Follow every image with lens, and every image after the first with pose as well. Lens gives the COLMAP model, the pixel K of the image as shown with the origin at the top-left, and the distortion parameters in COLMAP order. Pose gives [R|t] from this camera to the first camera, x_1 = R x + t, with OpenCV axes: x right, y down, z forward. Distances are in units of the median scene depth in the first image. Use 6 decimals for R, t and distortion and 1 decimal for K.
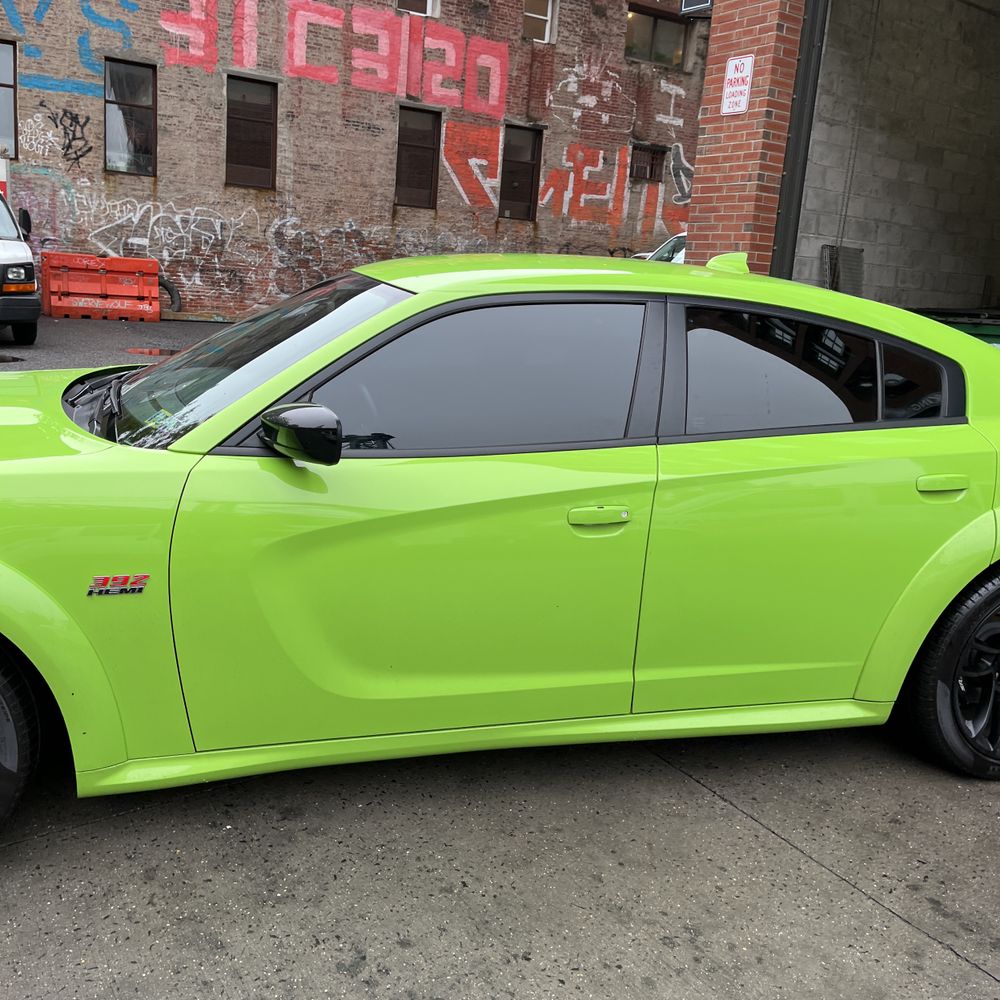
lens RADIAL K [[1000.0, 0, 500.0], [0, 1000.0, 500.0], [0, 0, 1]] dist [0.044498, -0.040388]
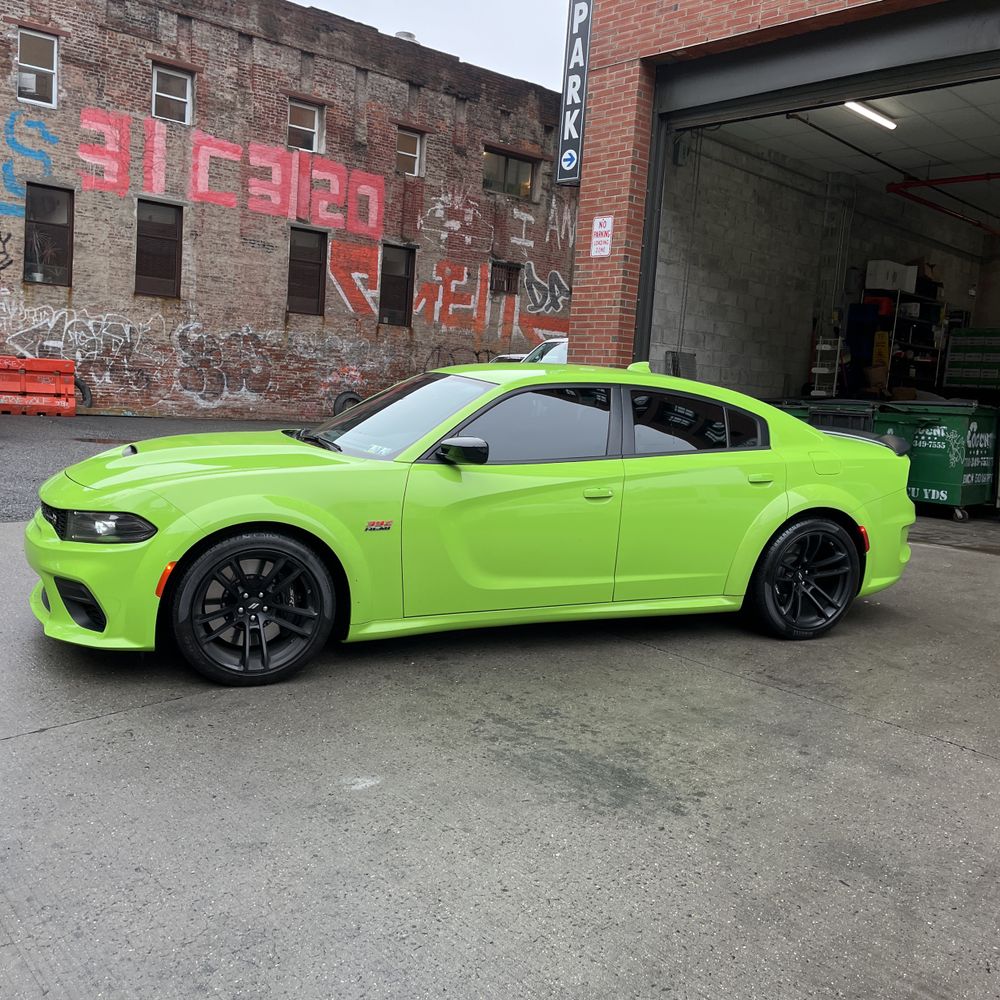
lens RADIAL K [[1001.3, 0, 497.8], [0, 1001.3, 492.7], [0, 0, 1]] dist [0.060008, -0.081146]
pose [[0.987603, -0.021355, 0.155513, -0.054605], [0.037055, 0.994420, -0.098767, 0.027328], [-0.152536, 0.103305, 0.982884, -0.124032]]
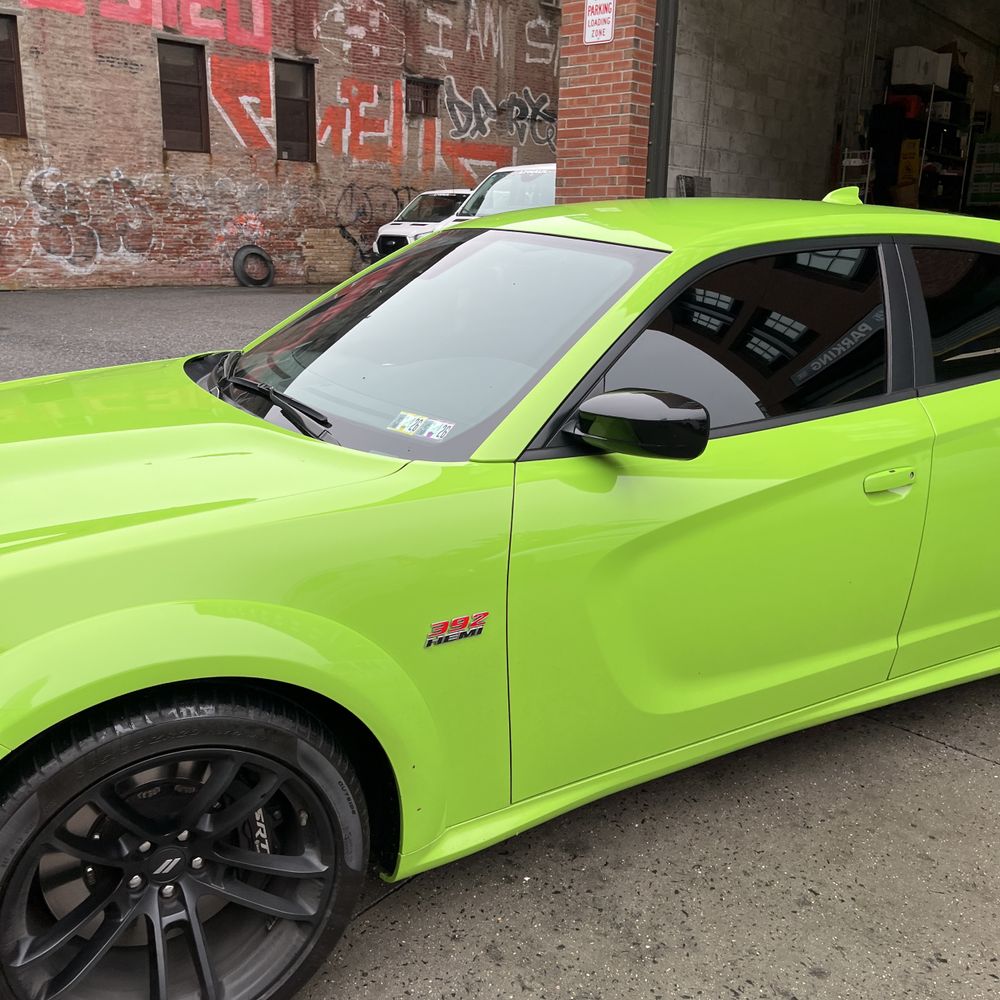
lens RADIAL K [[1000.1, 0, 487.1], [0, 1000.1, 503.5], [0, 0, 1]] dist [0.039214, -0.032348]
pose [[0.968600, -0.114508, 0.220686, -0.063080], [0.101132, 0.992335, 0.071023, -0.008976], [-0.227127, -0.046474, 0.972756, 0.023356]]
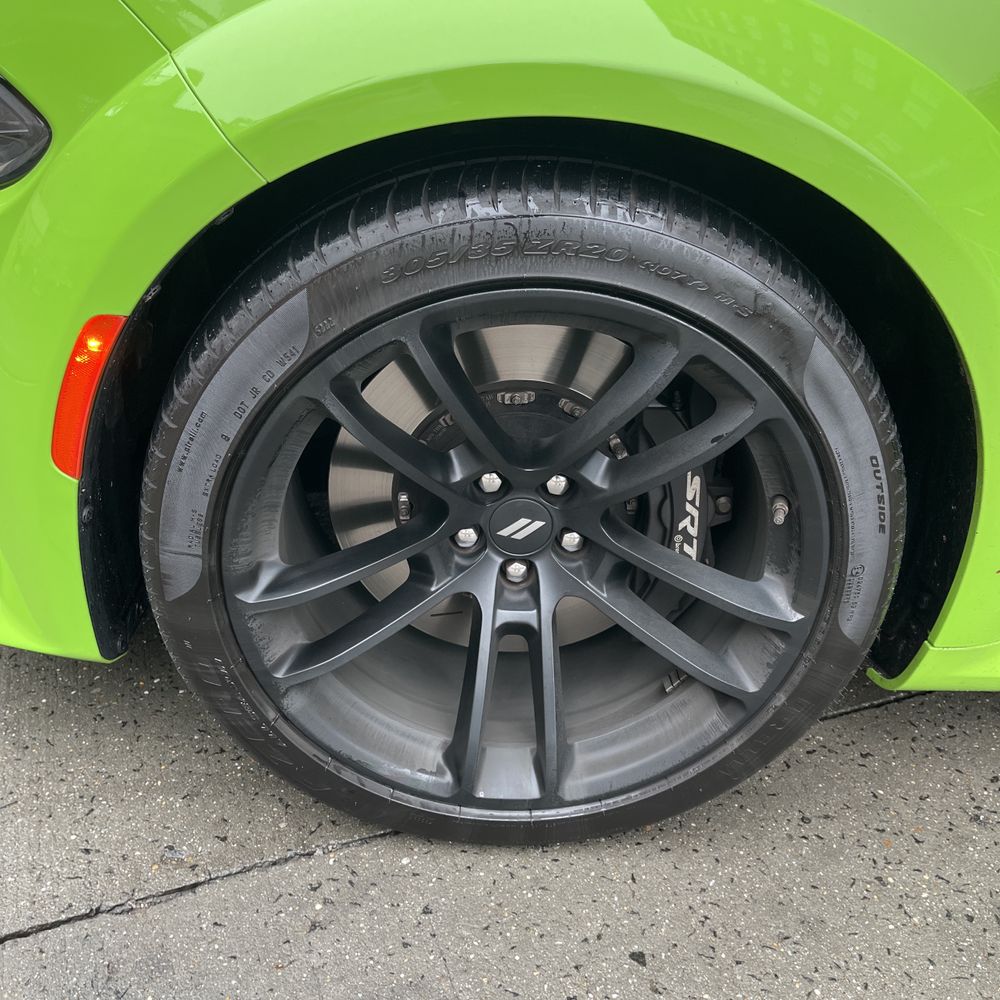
lens RADIAL K [[1000.0, 0, 500.0], [0, 1000.0, 500.0], [0, 0, 1]] dist [0.044498, -0.040388]
pose [[0.977448, 0.103609, -0.184011, -0.066645], [-0.057738, 0.969285, 0.239065, 0.014256], [0.203128, -0.223049, 0.953409, 0.069730]]
